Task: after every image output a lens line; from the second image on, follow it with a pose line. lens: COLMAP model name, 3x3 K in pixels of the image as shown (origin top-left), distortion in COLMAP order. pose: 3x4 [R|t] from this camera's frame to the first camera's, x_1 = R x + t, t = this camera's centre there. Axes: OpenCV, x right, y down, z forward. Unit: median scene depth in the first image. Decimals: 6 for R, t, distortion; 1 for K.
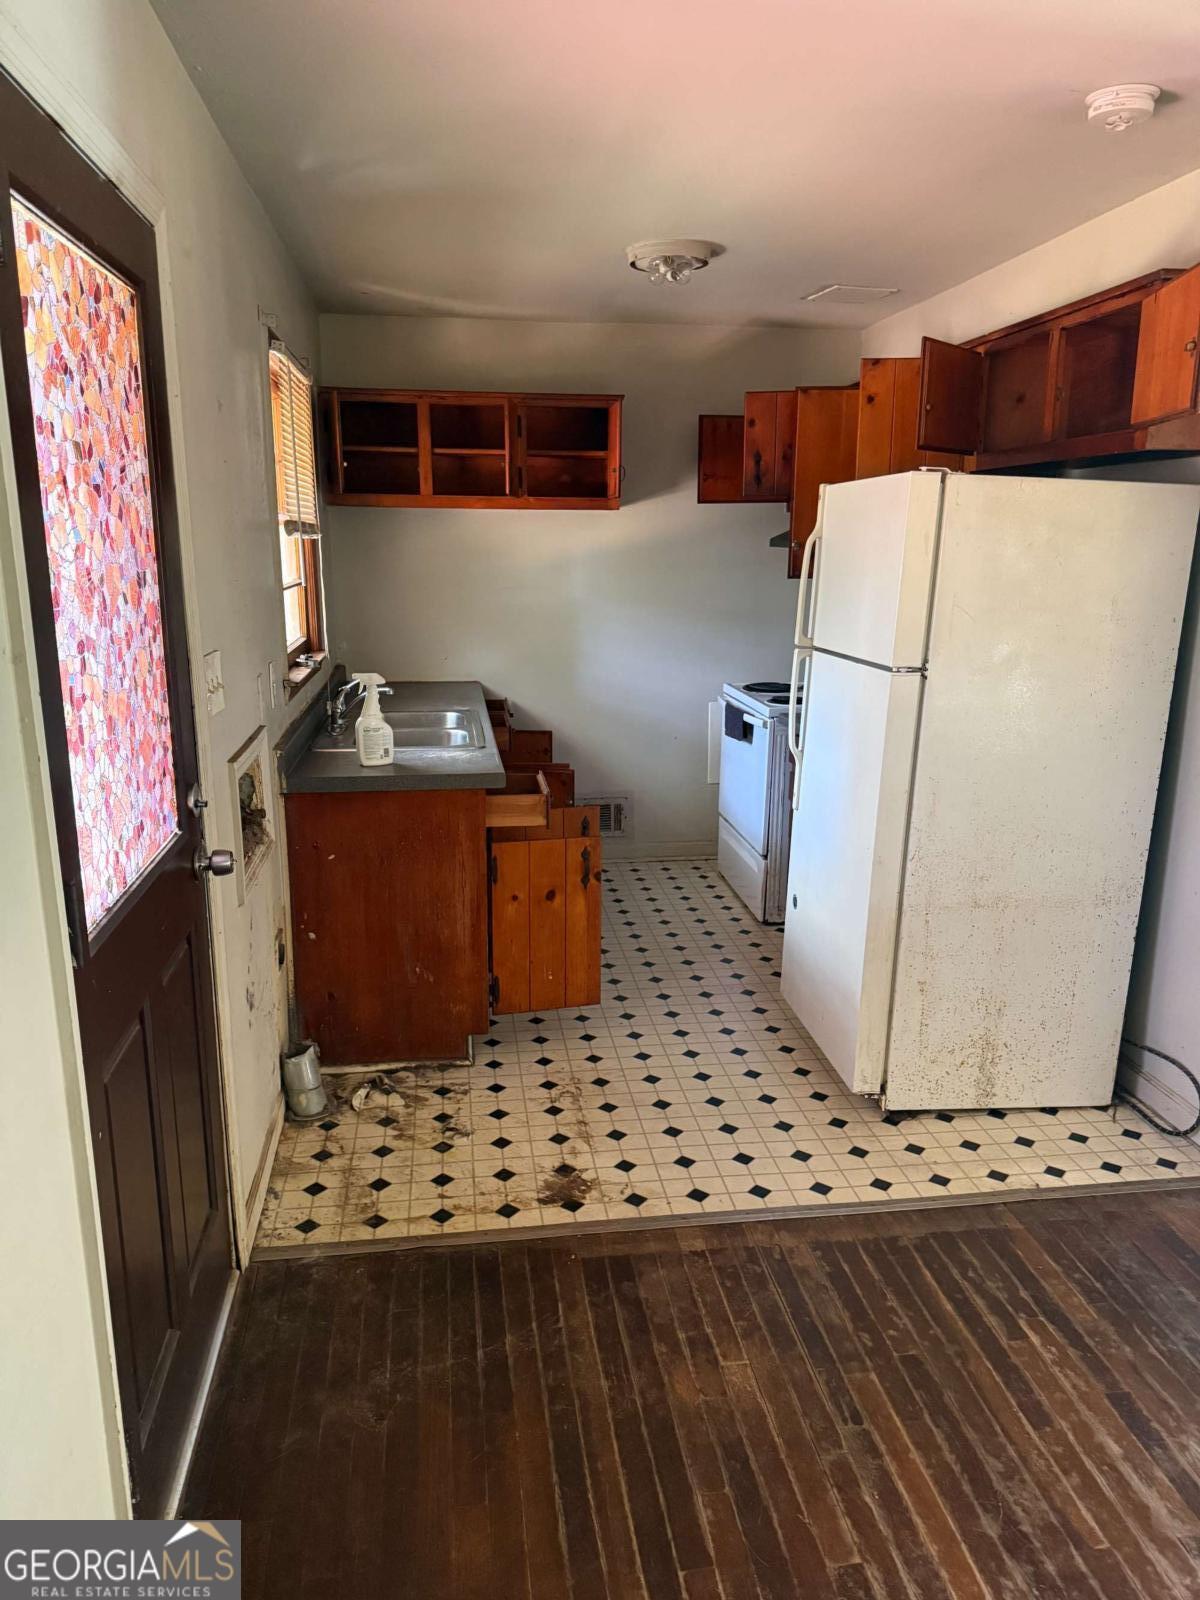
lens RADIAL K [[1108.2, 0, 600.0], [0, 1108.2, 800.0], [0, 0, 1]] dist [0.197637, -0.418322]
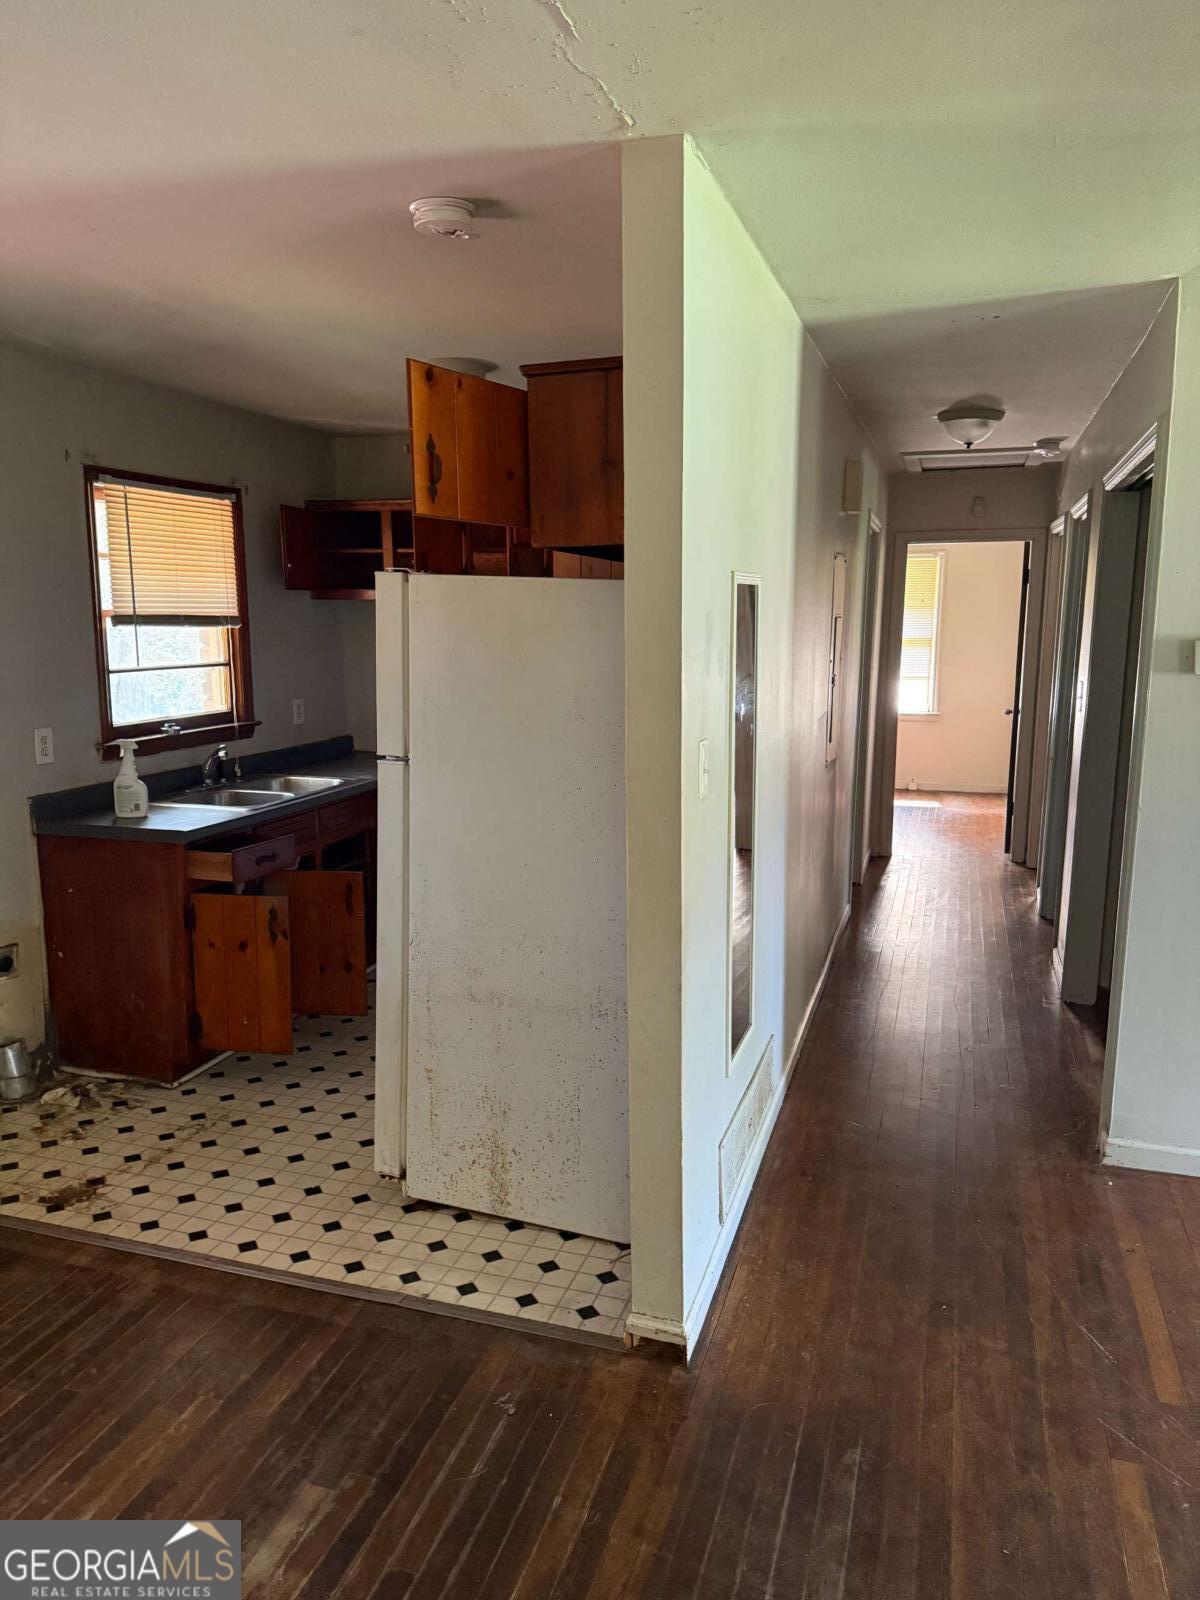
lens RADIAL K [[1123.6, 0, 600.0], [0, 1123.6, 800.0], [0, 0, 1]] dist [0.088504, -0.121550]
pose [[0.896289, 0.061855, -0.439135, 0.828574], [-0.092726, 0.994476, -0.049180, -0.039212], [0.433668, 0.084799, 0.897074, 0.148262]]
